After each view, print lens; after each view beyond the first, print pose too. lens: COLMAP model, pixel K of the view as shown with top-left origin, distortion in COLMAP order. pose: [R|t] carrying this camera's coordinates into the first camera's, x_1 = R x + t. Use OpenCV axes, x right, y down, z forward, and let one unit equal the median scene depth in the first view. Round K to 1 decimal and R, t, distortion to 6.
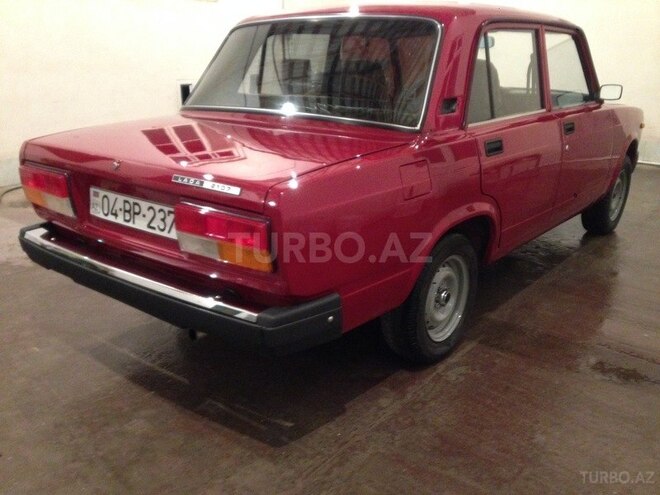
lens RADIAL K [[631.6, 0, 330.0], [0, 631.6, 247.5], [0, 0, 1]] dist [0.124063, -0.002351]
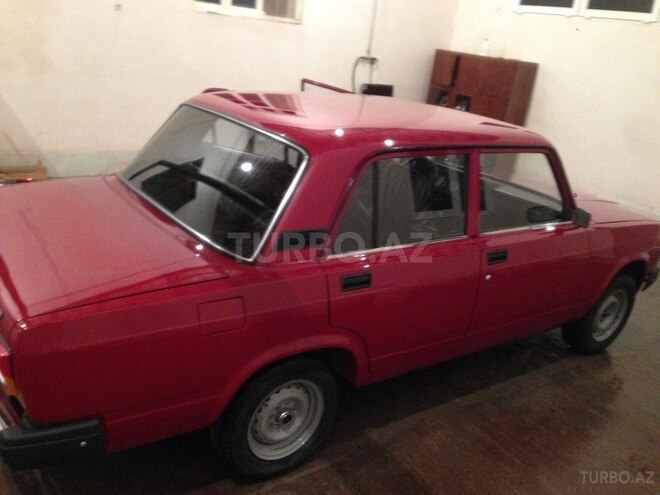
lens RADIAL K [[631.6, 0, 330.0], [0, 631.6, 247.5], [0, 0, 1]] dist [0.124063, -0.002351]
pose [[0.959296, 0.193028, -0.206135, 0.397317], [-0.188384, 0.981192, 0.042120, -0.234762], [0.210389, -0.001573, 0.977617, 0.042313]]
